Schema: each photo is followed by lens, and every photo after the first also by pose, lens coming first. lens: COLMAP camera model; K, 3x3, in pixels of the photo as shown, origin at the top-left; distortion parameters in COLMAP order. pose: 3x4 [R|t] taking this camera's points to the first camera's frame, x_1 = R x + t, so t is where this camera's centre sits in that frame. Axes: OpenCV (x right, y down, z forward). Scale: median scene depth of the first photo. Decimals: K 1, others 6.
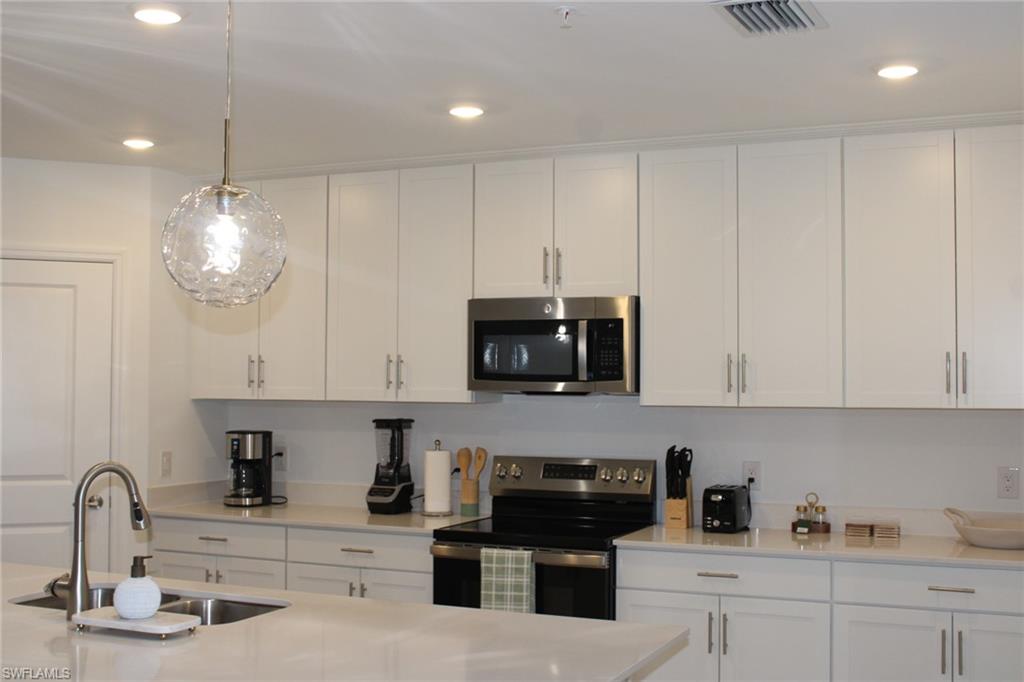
lens RADIAL K [[1233.4, 0, 512.0], [0, 1233.4, 341.0], [0, 0, 1]] dist [-0.102176, 0.010751]
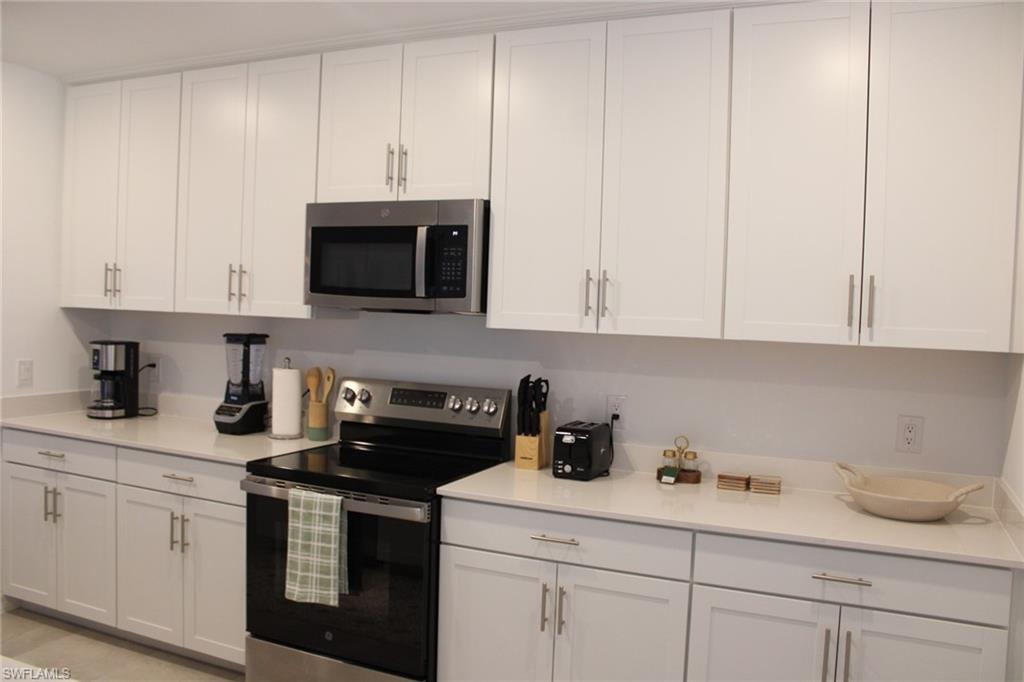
lens RADIAL K [[867.7, 0, 512.0], [0, 867.7, 341.0], [0, 0, 1]] dist [-0.157461, 0.003510]
pose [[0.999516, 0.030884, 0.003610, 0.117999], [-0.031067, 0.996766, 0.074117, 0.015833], [-0.001309, -0.074193, 0.997243, 0.390186]]
